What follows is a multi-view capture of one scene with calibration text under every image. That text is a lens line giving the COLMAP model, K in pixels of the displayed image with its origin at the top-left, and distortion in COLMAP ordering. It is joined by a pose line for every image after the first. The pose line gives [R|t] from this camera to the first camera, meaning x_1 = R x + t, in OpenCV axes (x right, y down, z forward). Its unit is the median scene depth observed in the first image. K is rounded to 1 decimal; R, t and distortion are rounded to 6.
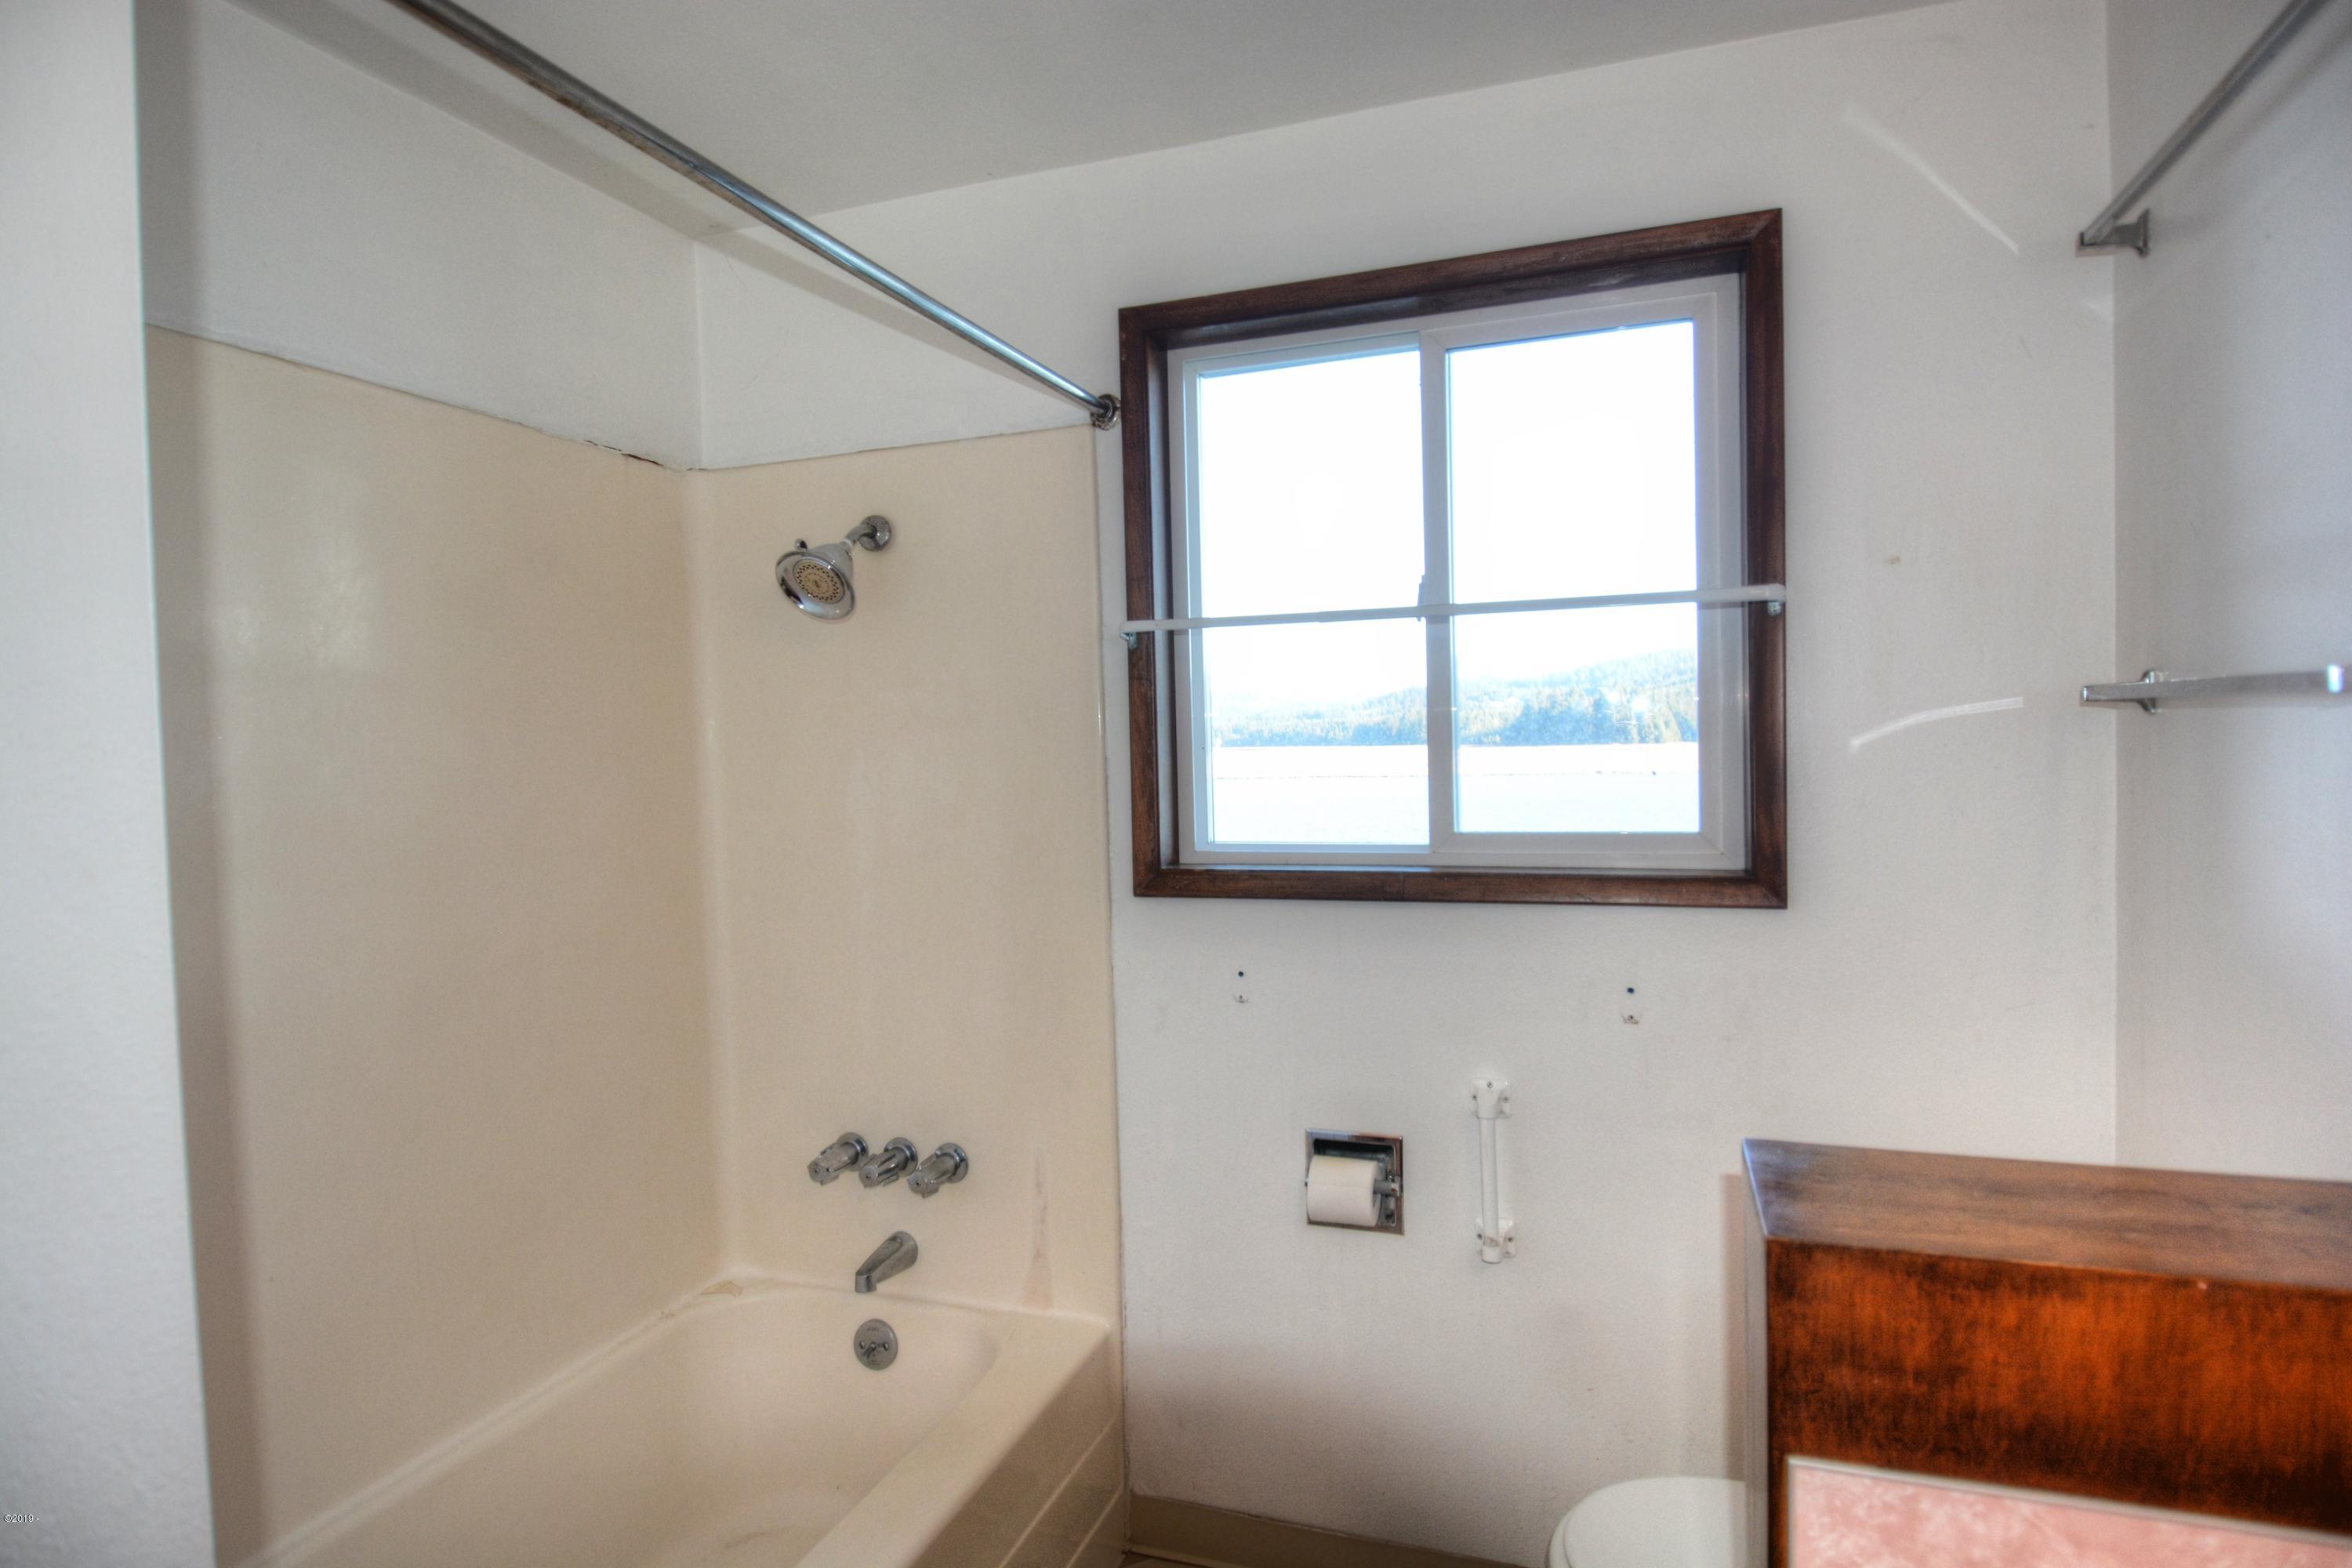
lens RADIAL K [[1246.0, 0, 1185.2], [0, 1246.0, 780.1], [0, 0, 1]] dist [0.002541, -0.013372]
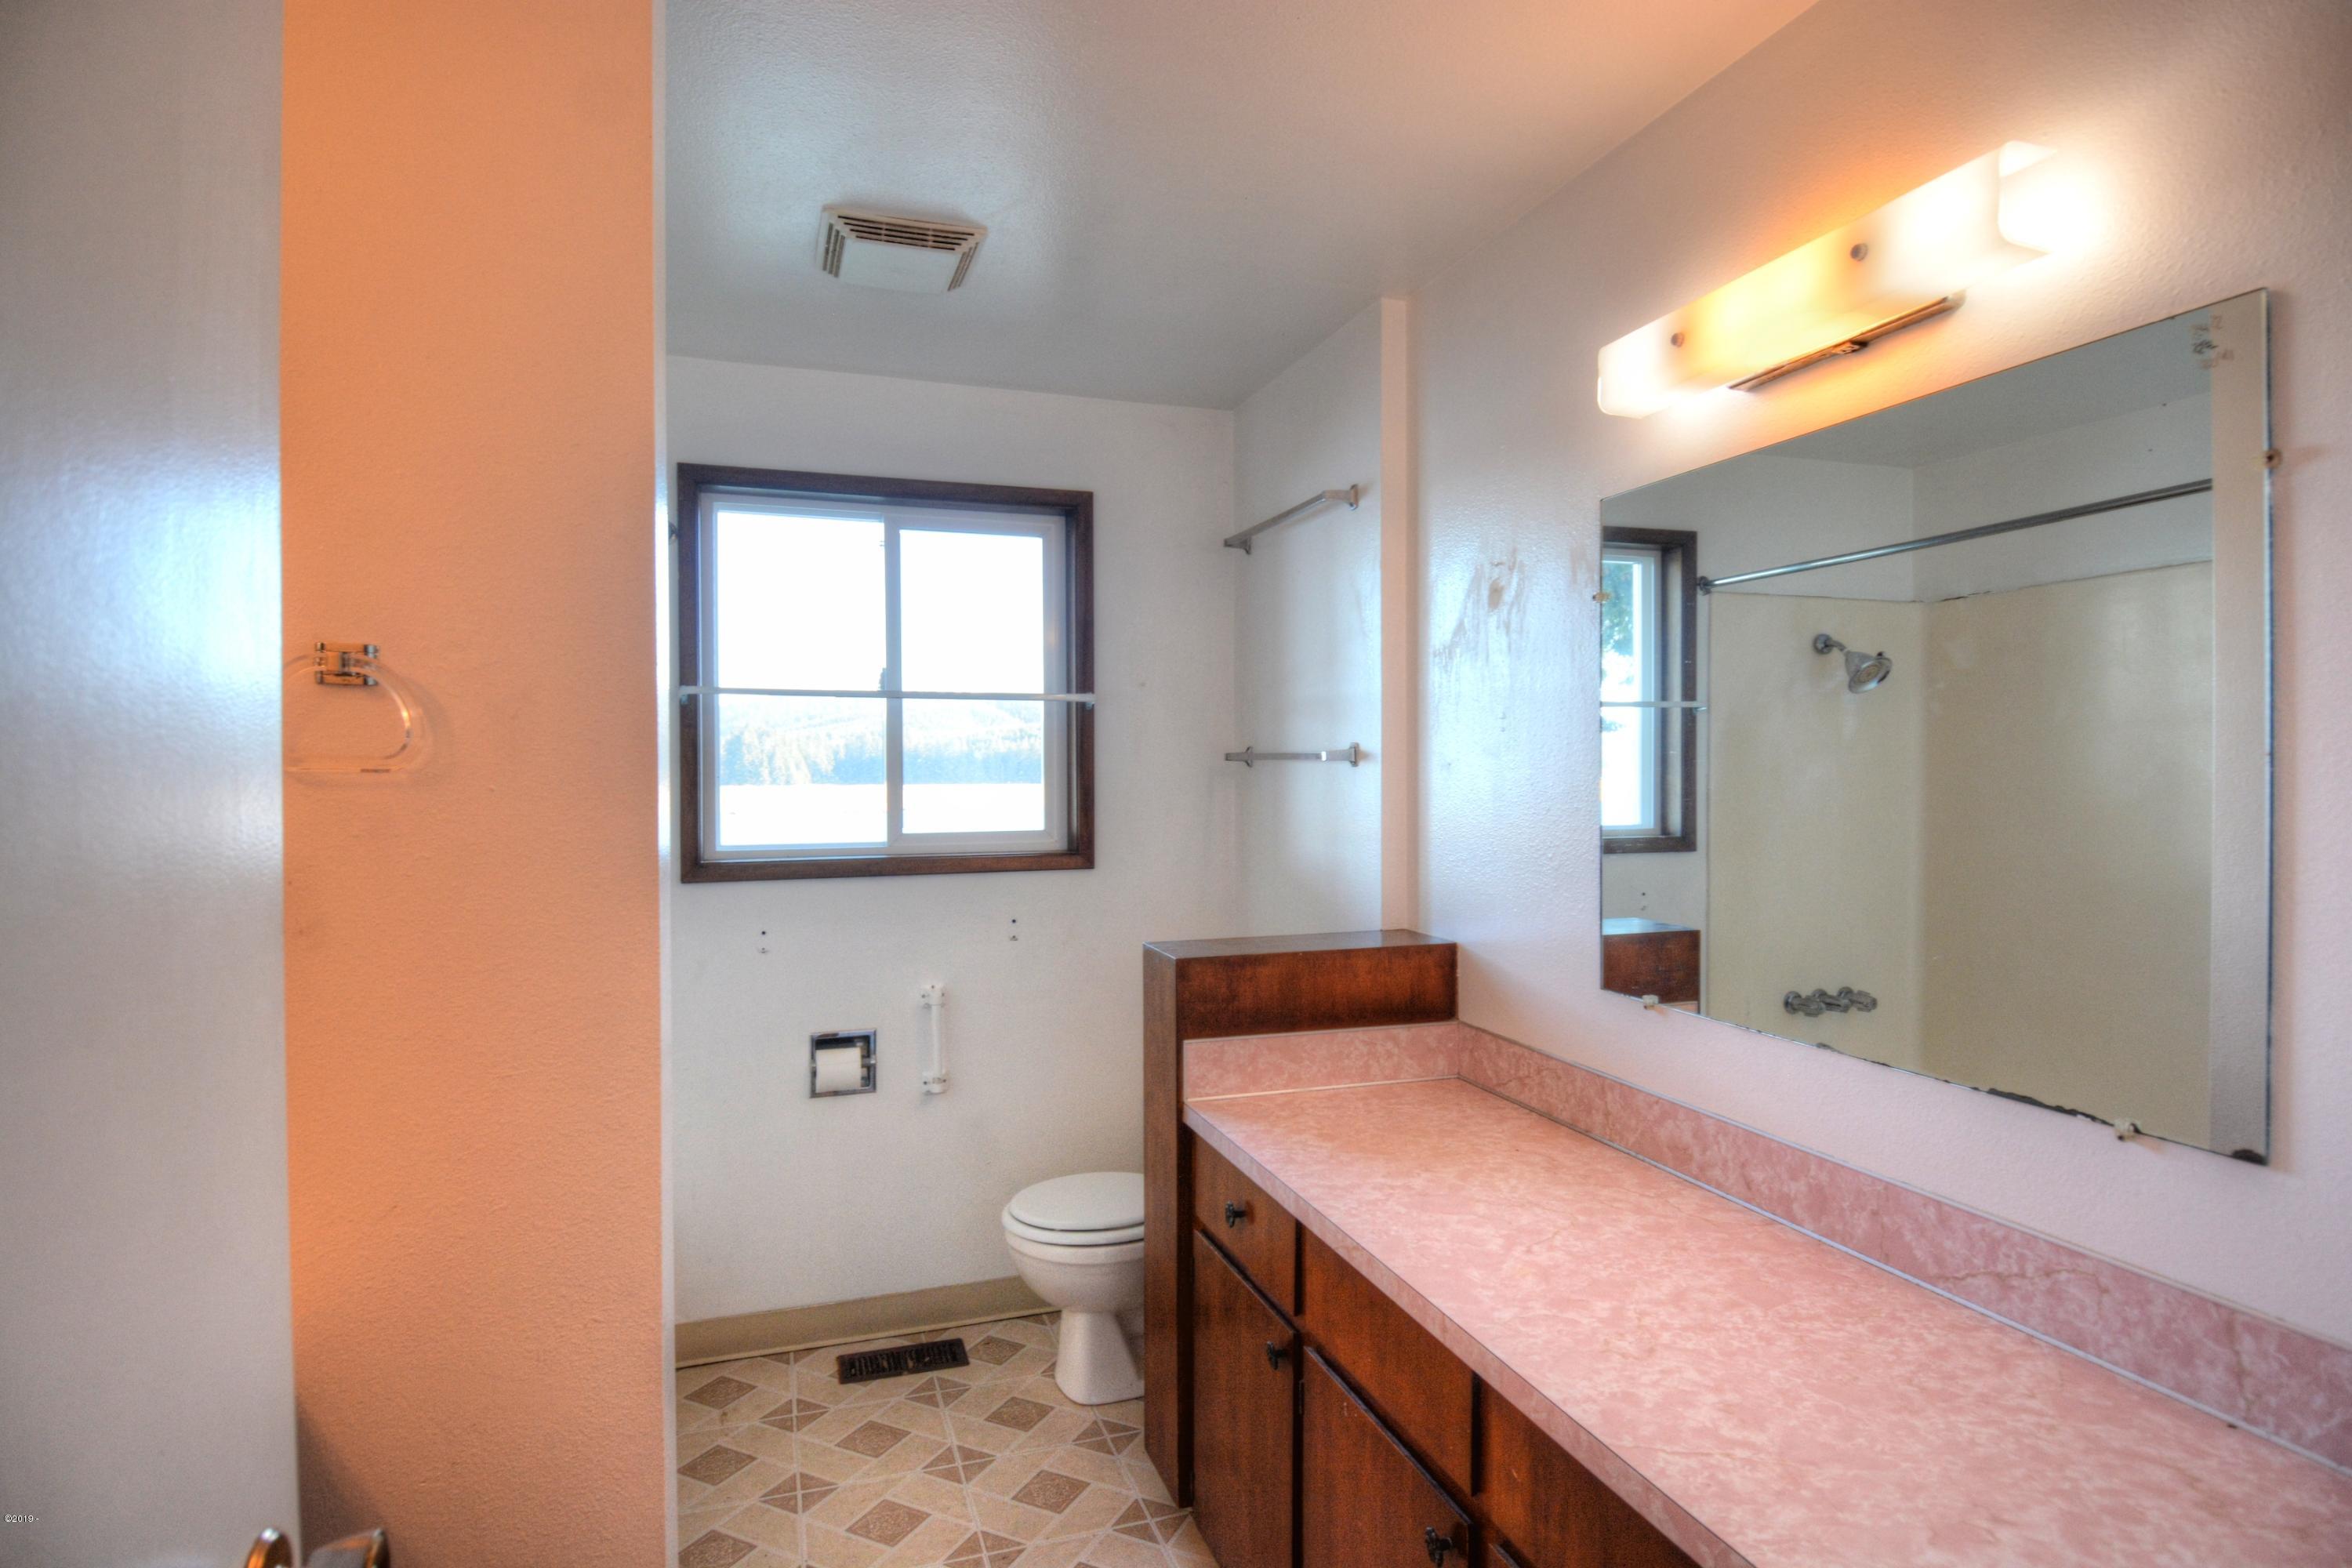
lens RADIAL K [[1246.0, 0, 1185.2], [0, 1246.0, 780.1], [0, 0, 1]] dist [0.002541, -0.013372]
pose [[0.783653, 0.013426, 0.621054, -0.504477], [0.007128, 0.999506, -0.030601, 0.026531], [-0.621158, 0.028407, 0.783170, -0.477728]]
